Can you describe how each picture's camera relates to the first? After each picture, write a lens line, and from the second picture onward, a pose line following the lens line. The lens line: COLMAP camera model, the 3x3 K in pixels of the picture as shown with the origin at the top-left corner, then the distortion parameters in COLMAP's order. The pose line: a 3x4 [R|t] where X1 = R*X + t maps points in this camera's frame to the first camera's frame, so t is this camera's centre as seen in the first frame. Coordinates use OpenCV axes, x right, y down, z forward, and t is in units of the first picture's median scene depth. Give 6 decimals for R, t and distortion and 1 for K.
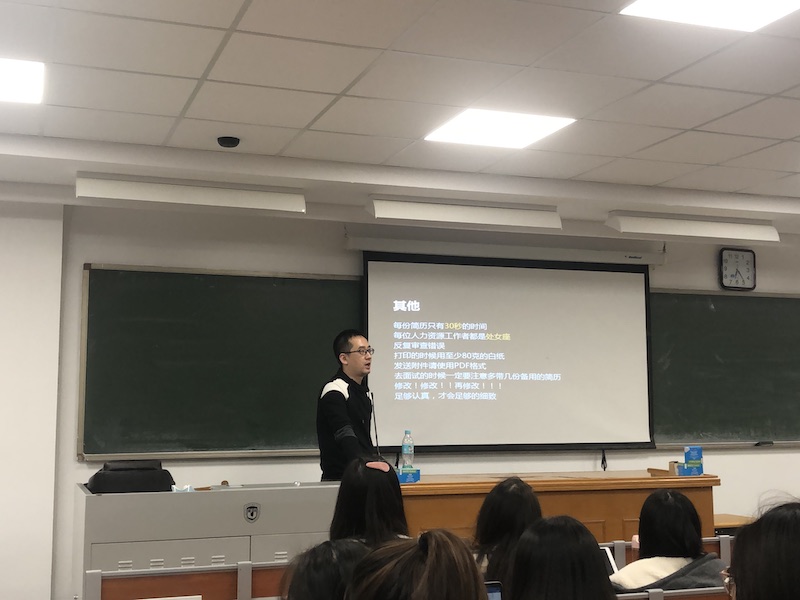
lens RADIAL K [[1040.9, 0, 400.0], [0, 1040.9, 300.0], [0, 0, 1]] dist [-0.008876, -0.016378]
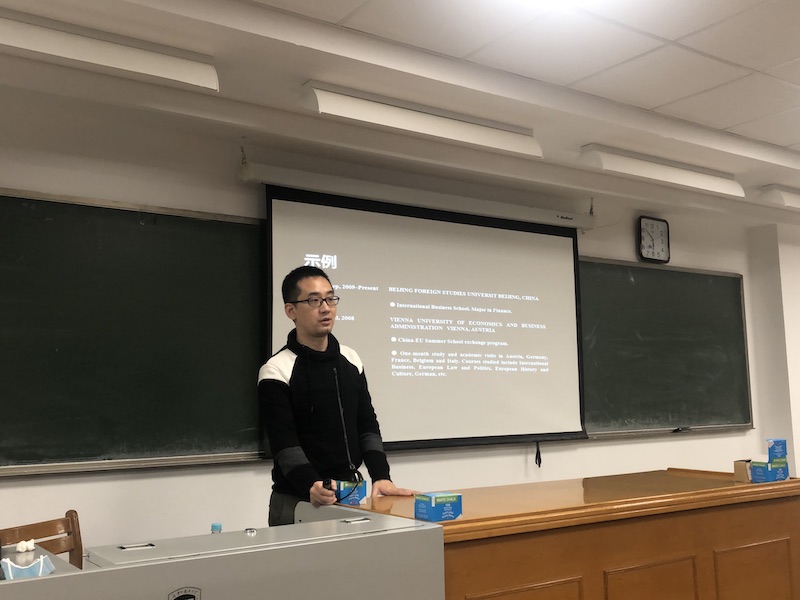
lens RADIAL K [[846.9, 0, 400.0], [0, 846.9, 300.0], [0, 0, 1]] dist [0.011329, -0.008157]
pose [[0.968650, 0.012101, 0.248134, -0.082618], [-0.008129, 0.999822, -0.017025, 0.040650], [-0.248296, 0.014474, 0.968576, 0.353029]]
